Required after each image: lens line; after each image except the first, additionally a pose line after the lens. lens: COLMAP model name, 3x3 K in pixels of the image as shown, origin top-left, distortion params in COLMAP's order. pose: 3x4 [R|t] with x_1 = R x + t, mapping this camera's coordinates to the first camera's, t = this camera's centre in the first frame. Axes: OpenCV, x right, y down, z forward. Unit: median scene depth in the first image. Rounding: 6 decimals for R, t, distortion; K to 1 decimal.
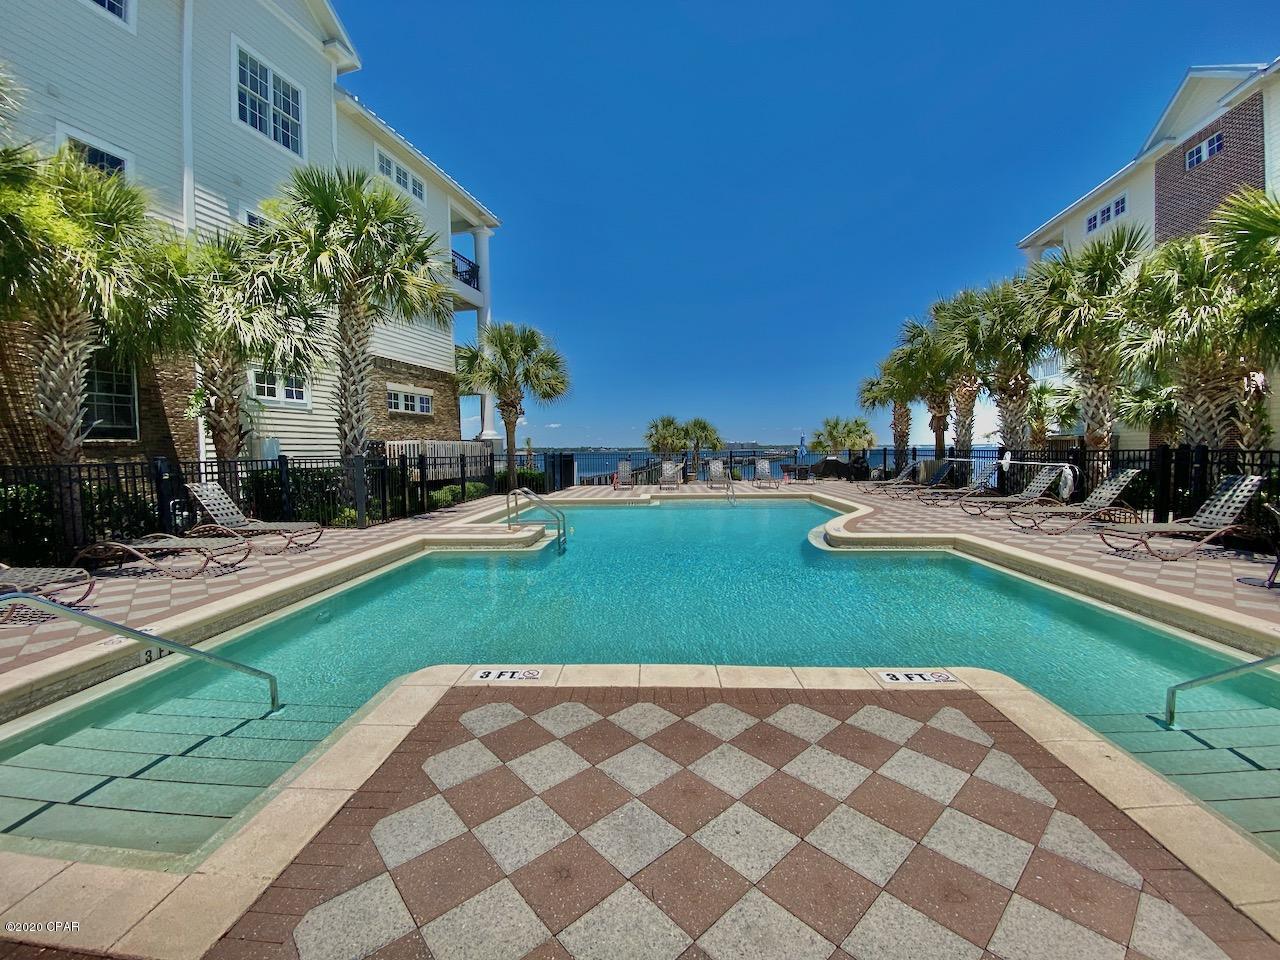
lens RADIAL K [[517.2, 0, 668.6], [0, 517.2, 481.4], [0, 0, 1]] dist [-0.041387, -0.001489]
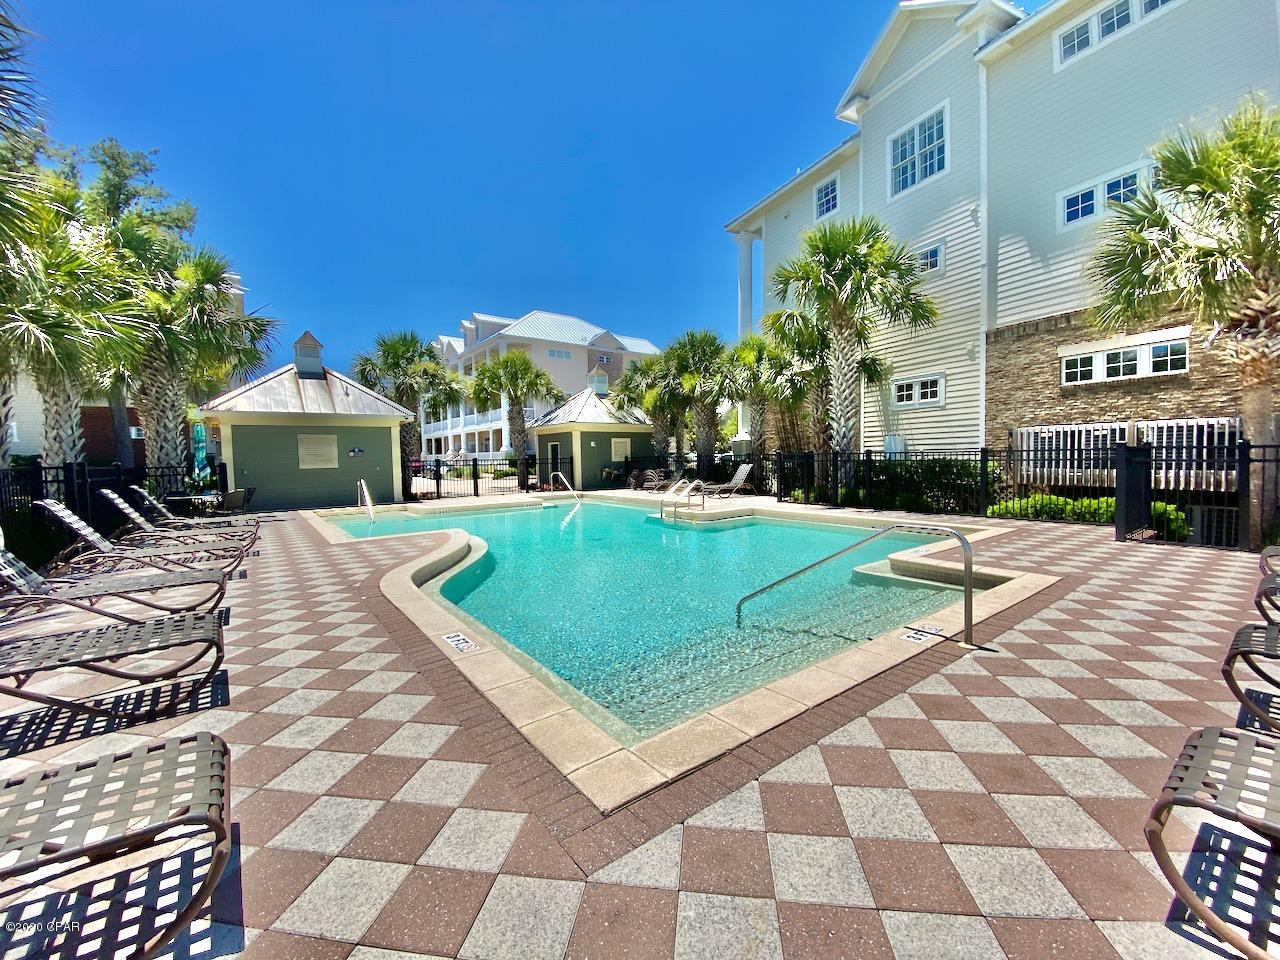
lens RADIAL K [[517.2, 0, 637.5], [0, 517.2, 481.1], [0, 0, 1]] dist [-0.041387, -0.001489]
pose [[-0.783691, 0.054045, -0.618795, 0.381871], [-0.004700, 0.995663, 0.092913, -0.063538], [0.621133, 0.075723, -0.780039, 1.164413]]
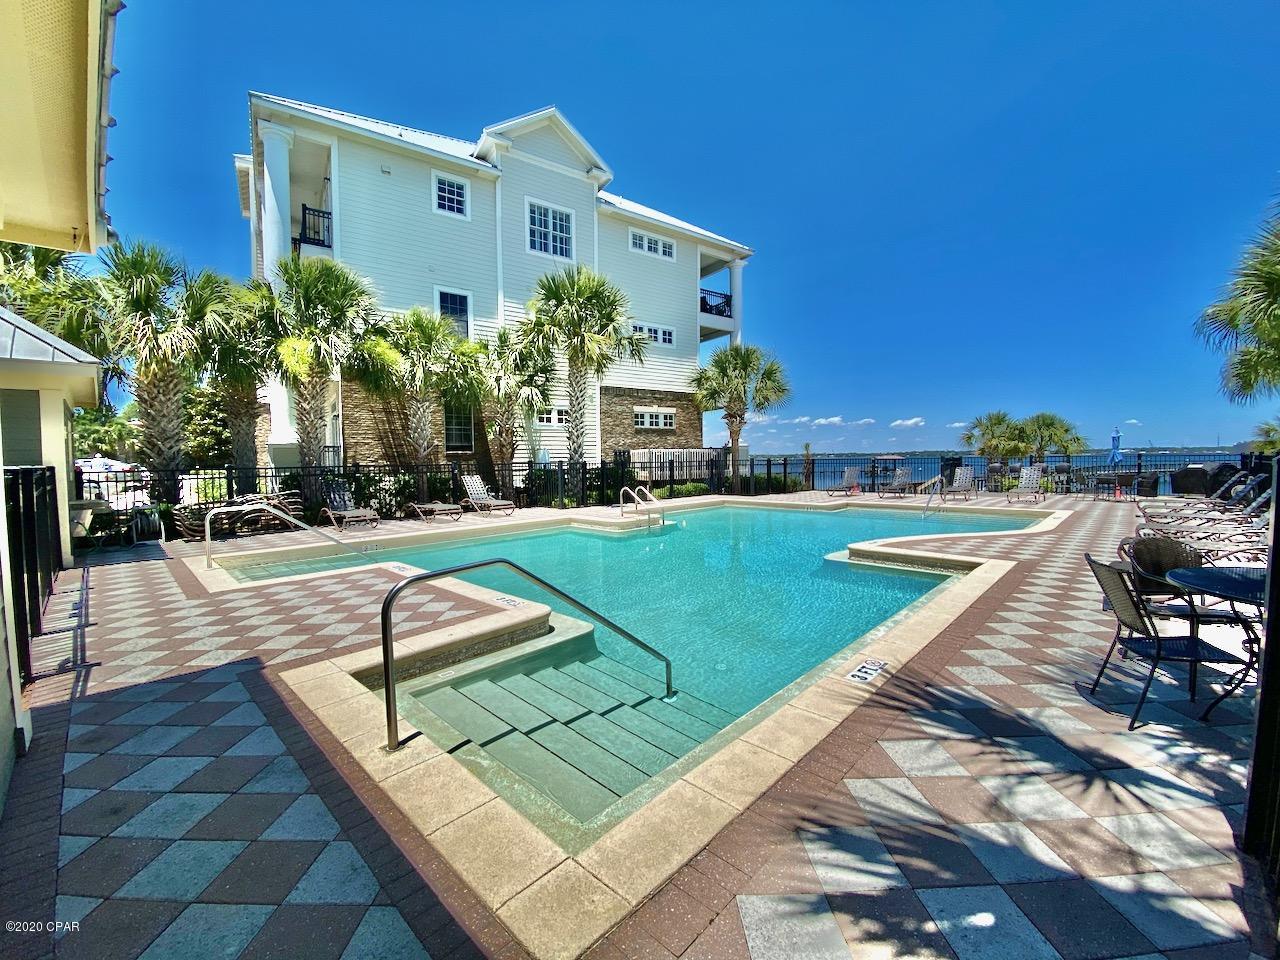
lens RADIAL K [[517.2, 0, 629.7], [0, 517.2, 481.5], [0, 0, 1]] dist [-0.041387, -0.001489]
pose [[0.728882, 0.028569, -0.684043, 0.356233], [-0.034616, 0.999389, 0.004854, -0.003495], [0.683764, 0.020141, 0.729425, 0.012798]]
